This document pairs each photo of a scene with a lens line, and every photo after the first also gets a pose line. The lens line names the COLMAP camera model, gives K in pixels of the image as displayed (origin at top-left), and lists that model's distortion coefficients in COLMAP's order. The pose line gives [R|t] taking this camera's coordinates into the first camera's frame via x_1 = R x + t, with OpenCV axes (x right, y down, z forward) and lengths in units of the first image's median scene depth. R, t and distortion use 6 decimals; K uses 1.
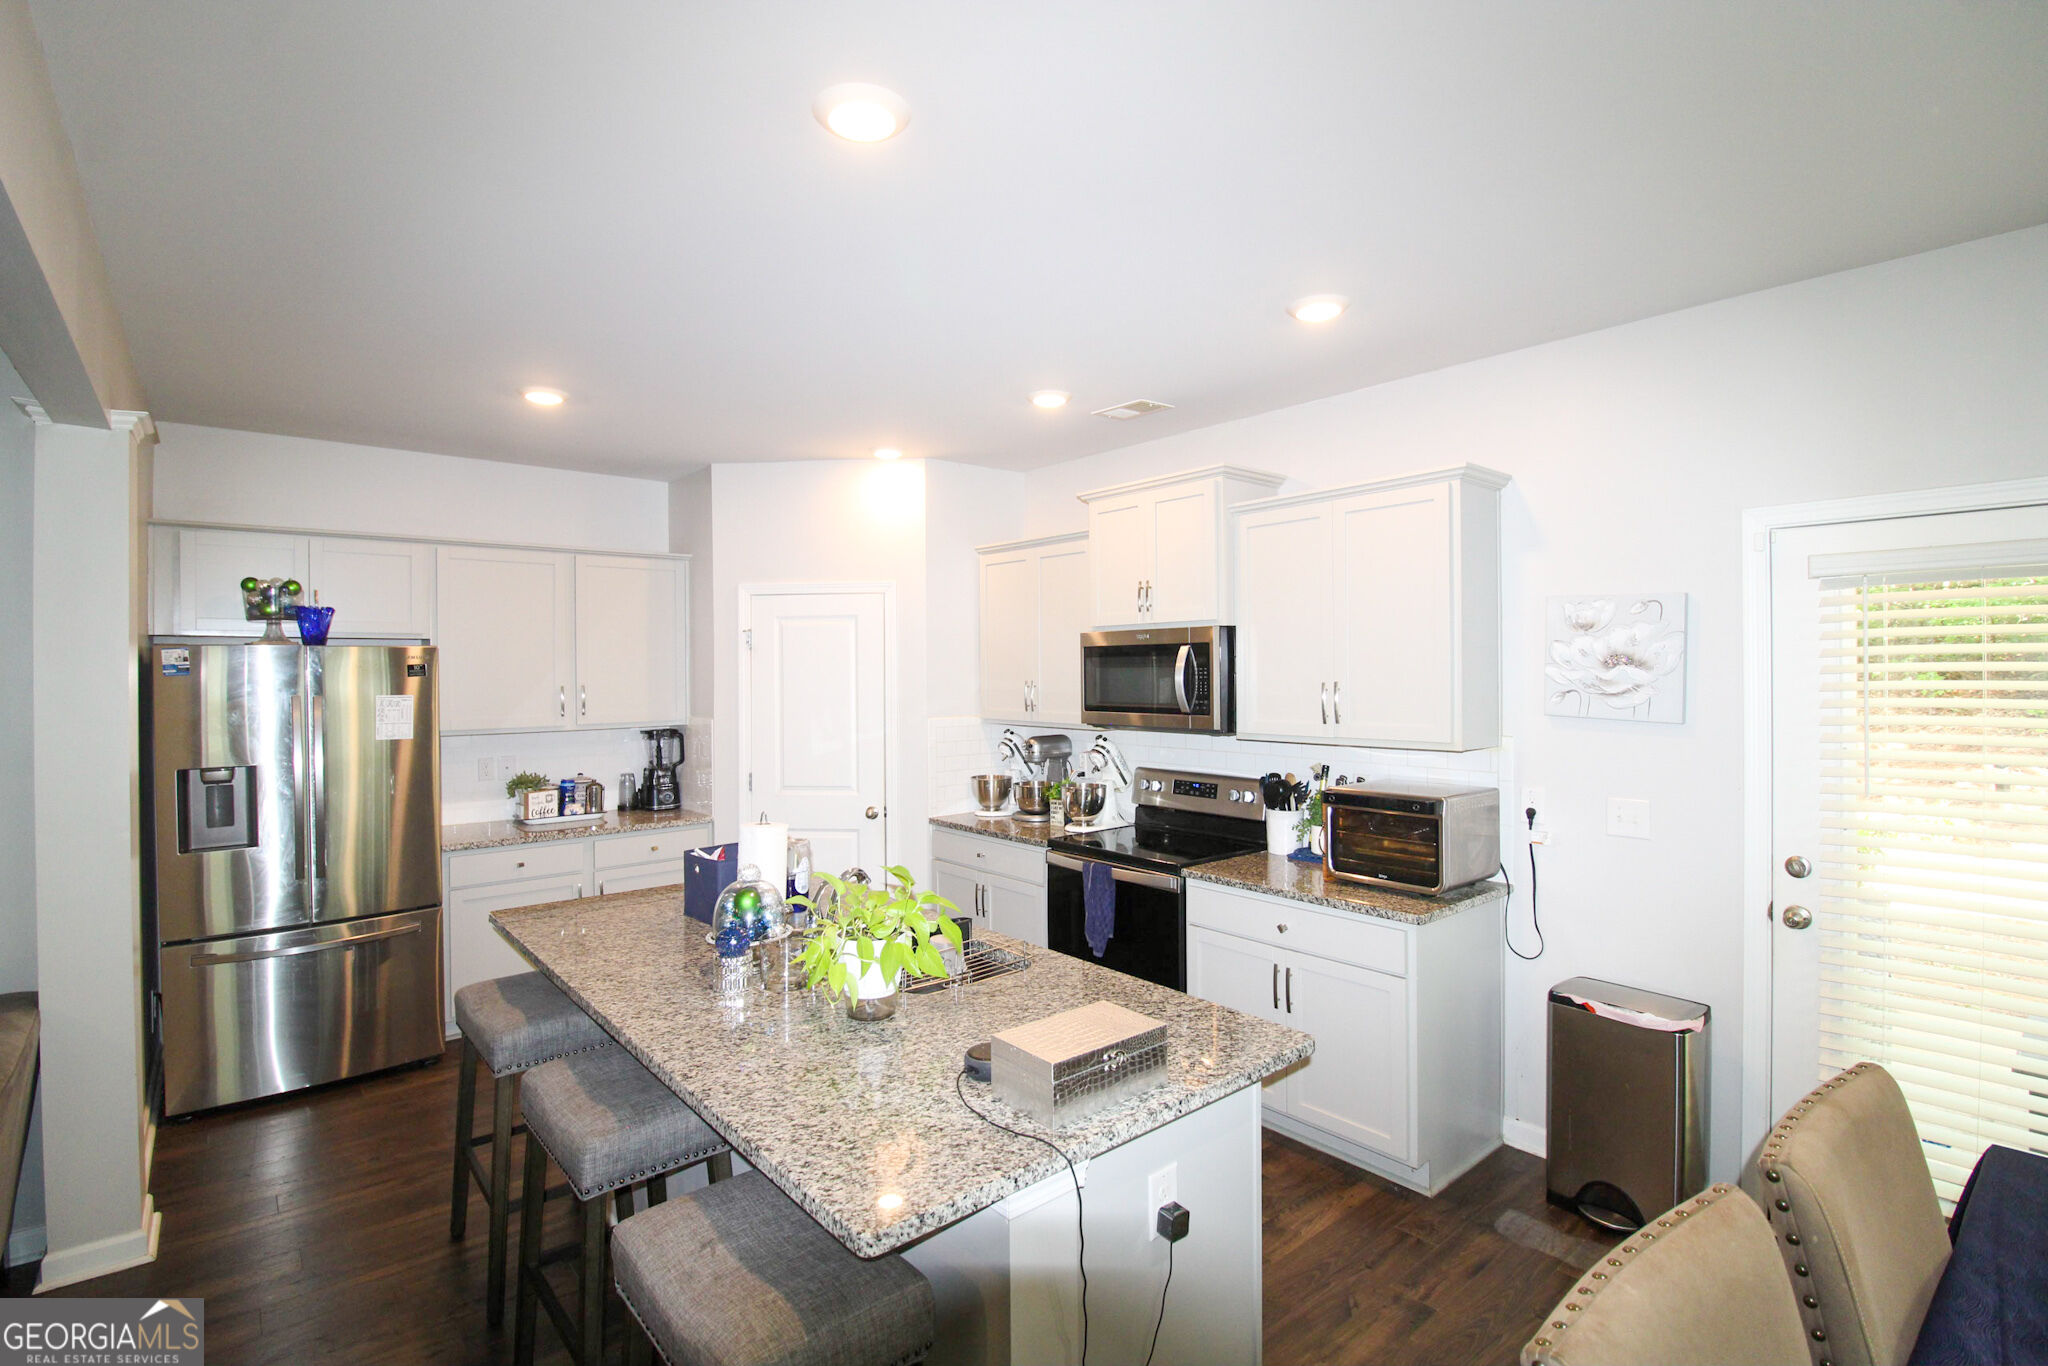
lens RADIAL K [[952.5, 0, 1032.3], [0, 952.5, 675.1], [0, 0, 1]] dist [-0.010748, -0.008565]
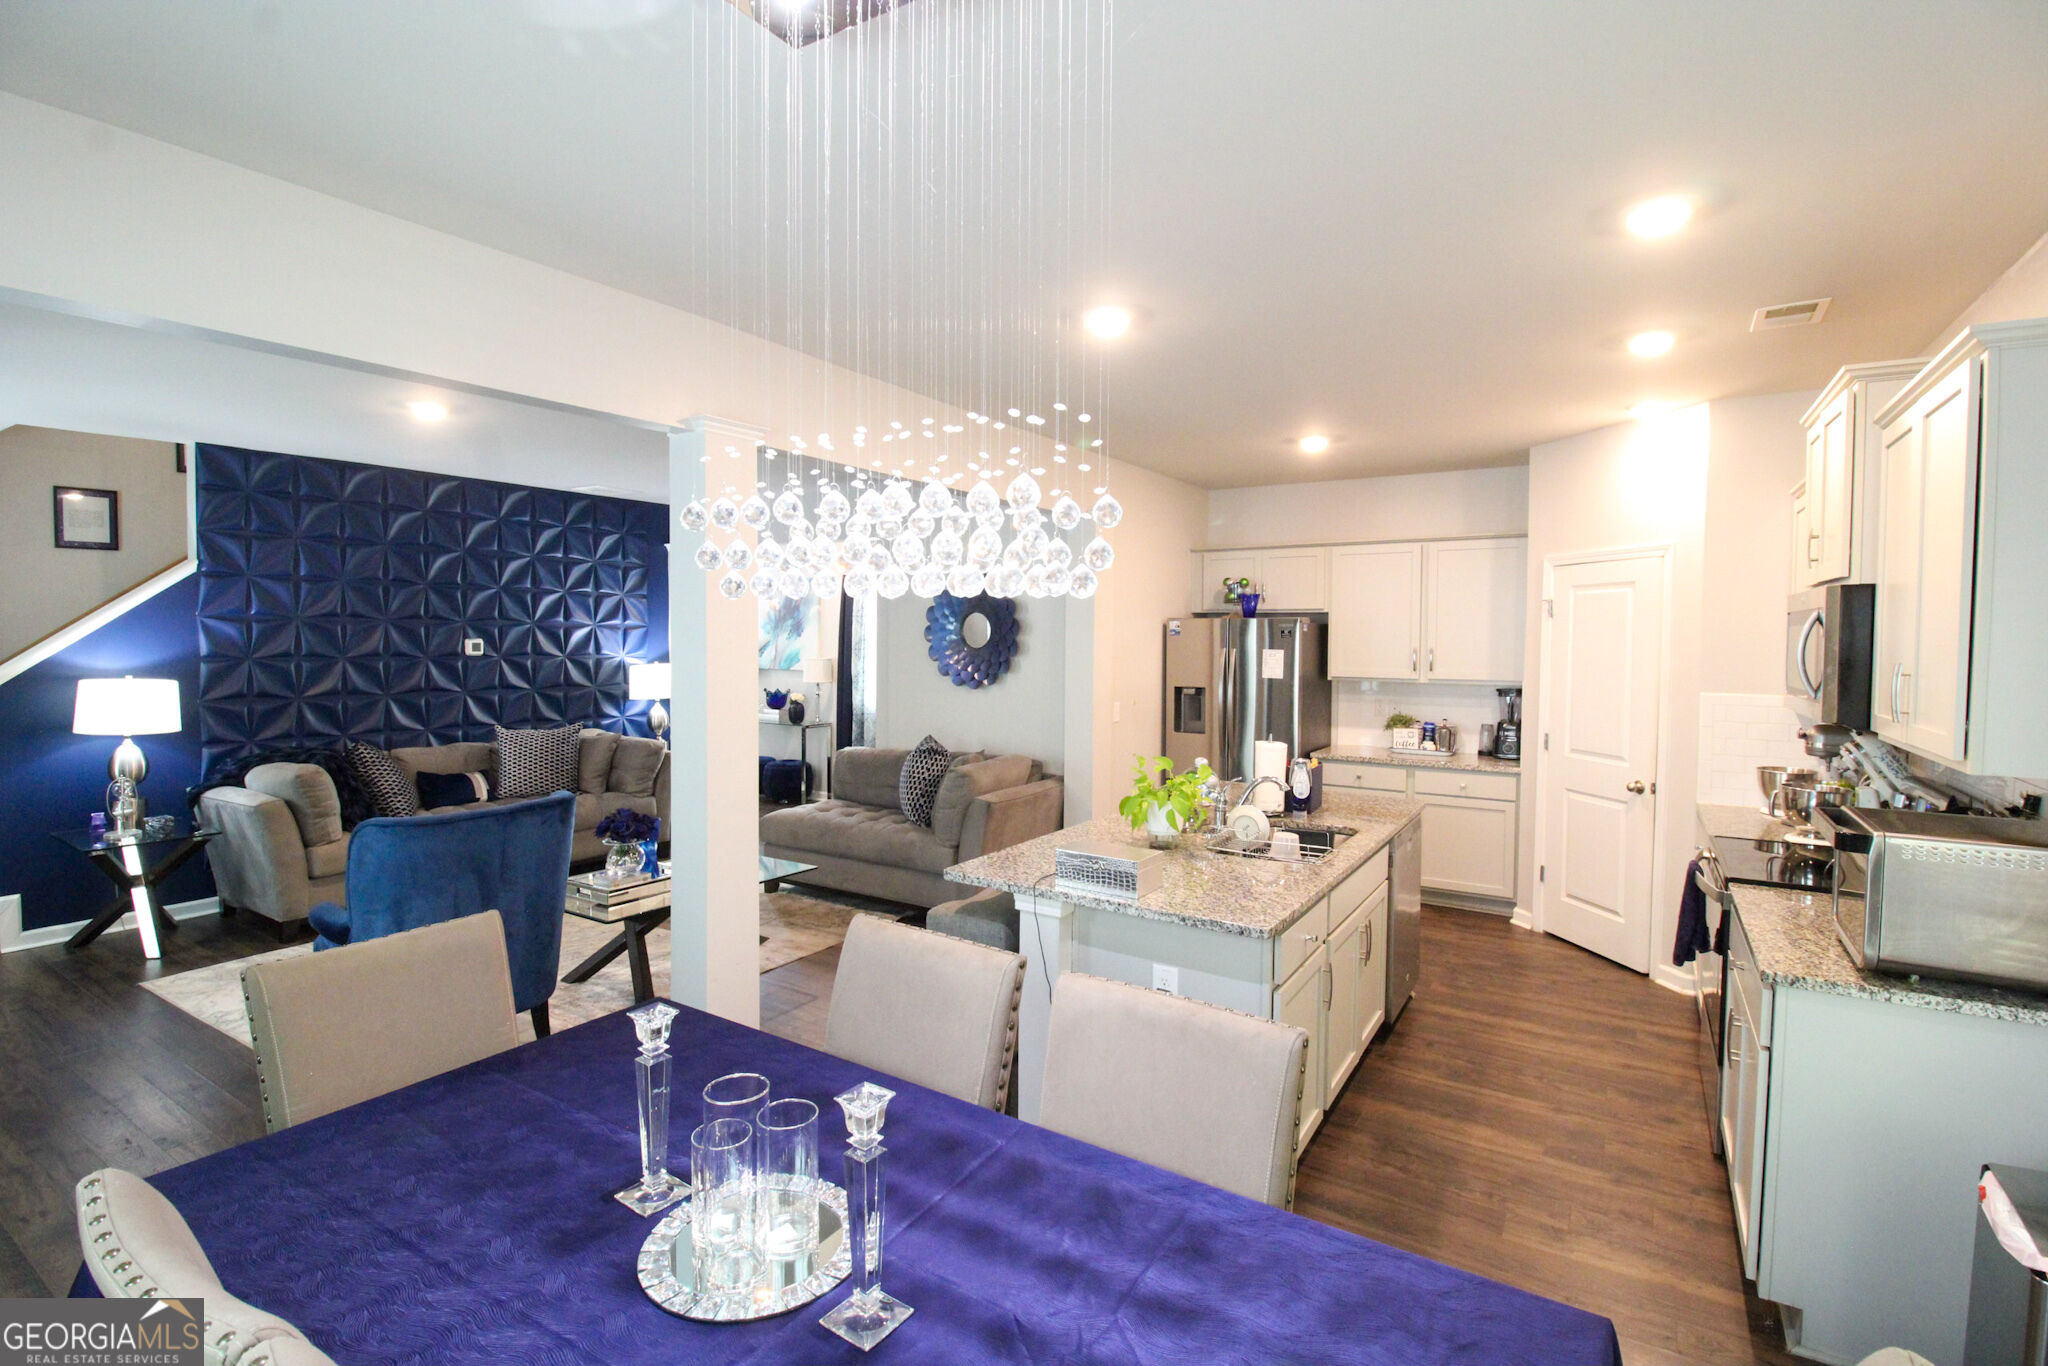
lens RADIAL K [[952.5, 0, 1033.5], [0, 952.5, 670.6], [0, 0, 1]] dist [-0.010748, -0.008565]
pose [[0.294969, 0.047944, -0.954303, 0.634812], [-0.015819, 0.998848, 0.045293, -0.007723], [0.955376, 0.001736, 0.295388, 0.148643]]
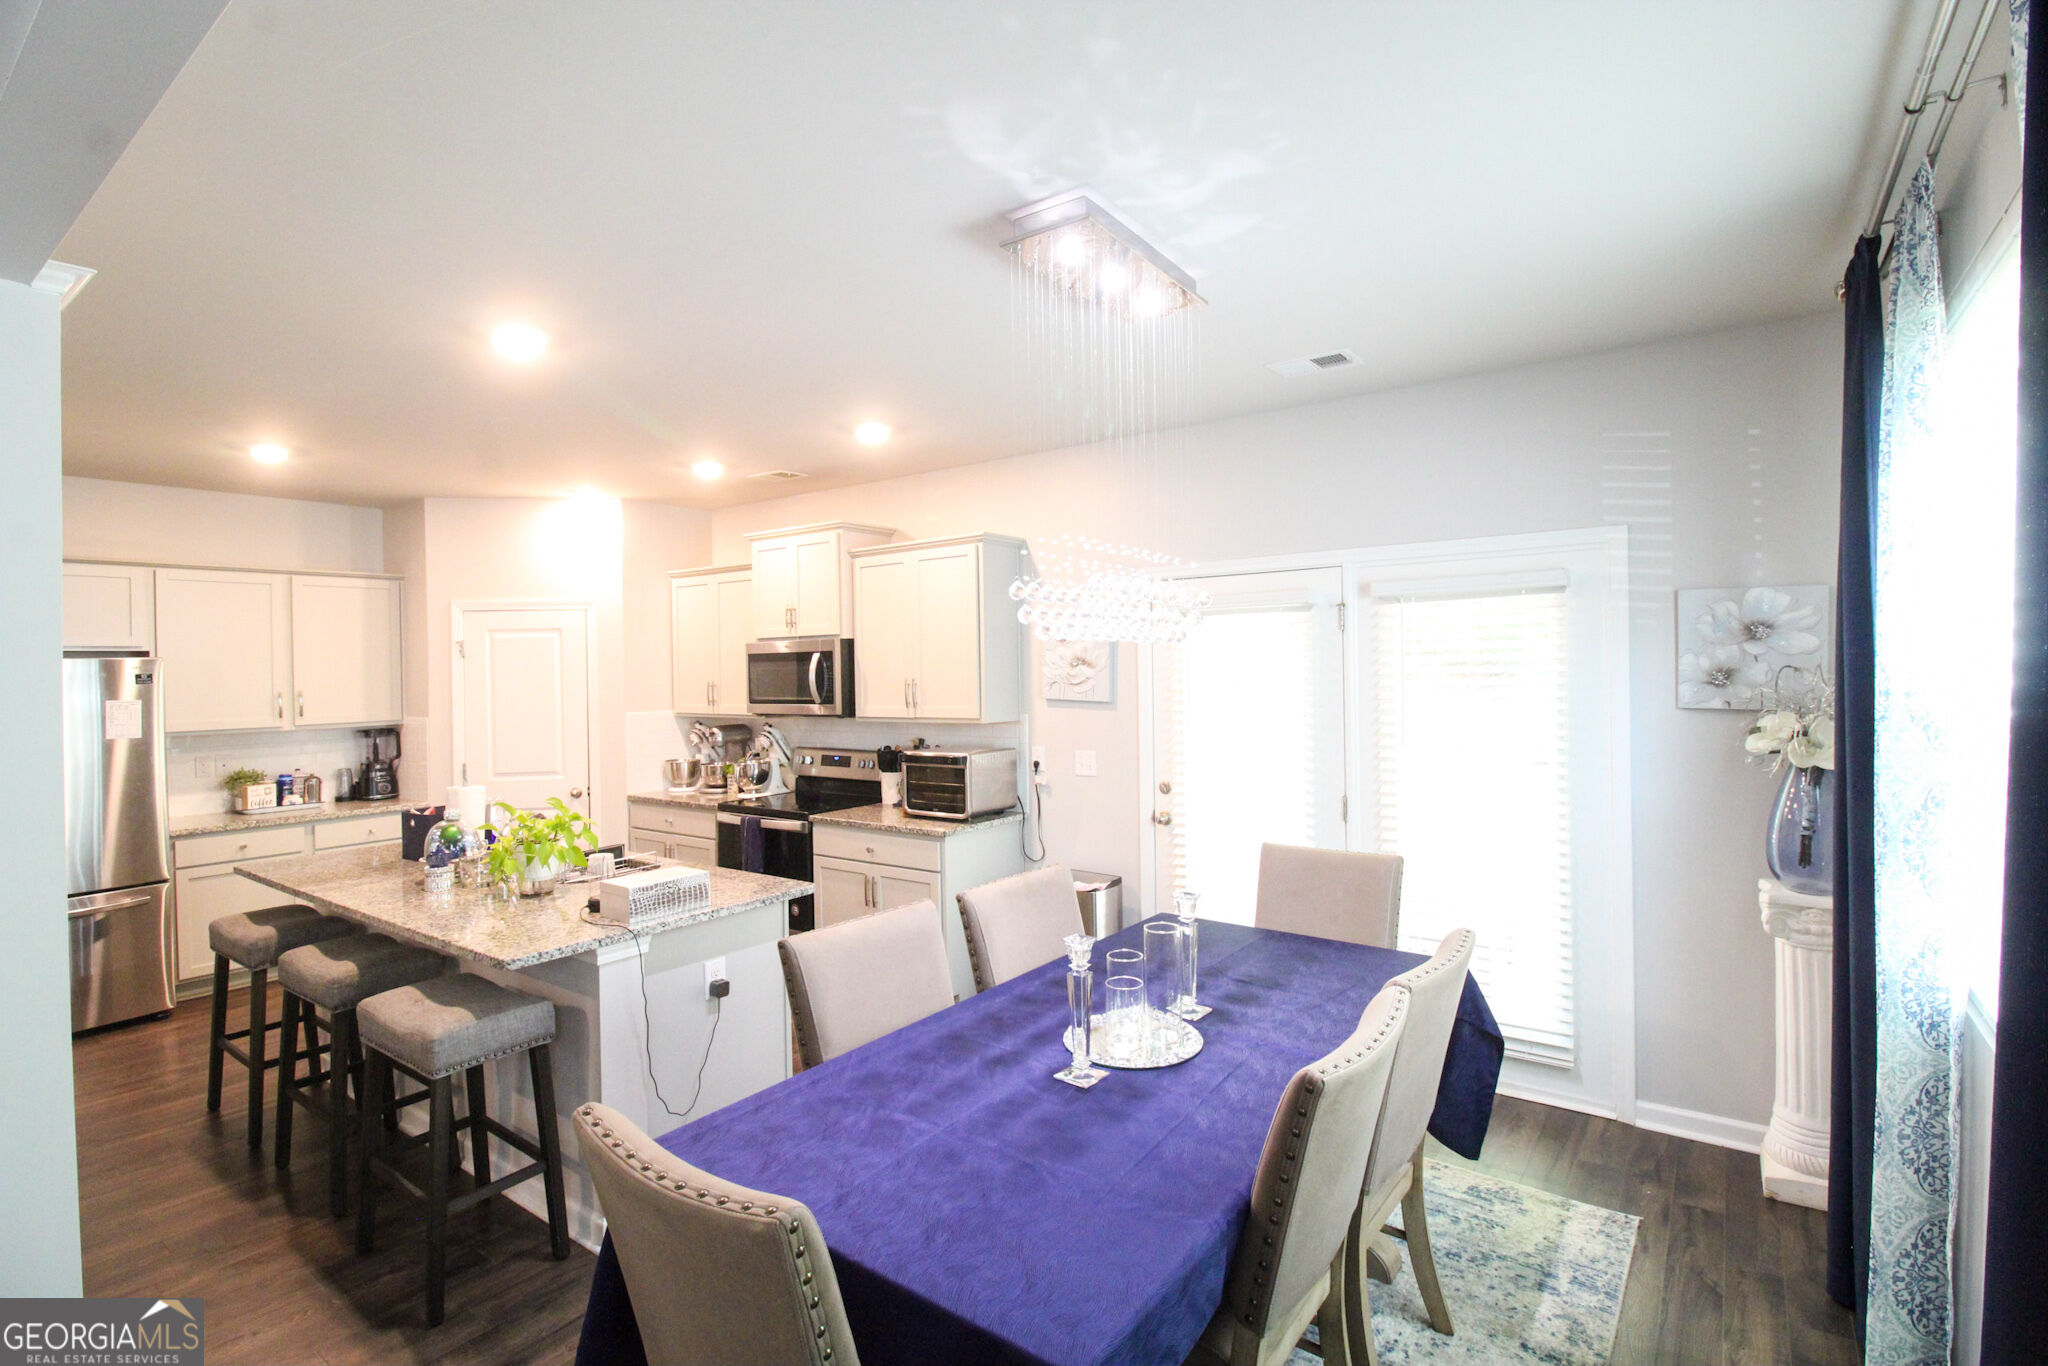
lens RADIAL K [[952.5, 0, 1041.7], [0, 952.5, 672.2], [0, 0, 1]] dist [-0.010748, -0.008565]
pose [[0.969845, -0.011142, 0.243469, 0.126406], [0.012012, 0.999926, -0.002088, 0.002453], [-0.243427, 0.004950, 0.969907, -0.348660]]
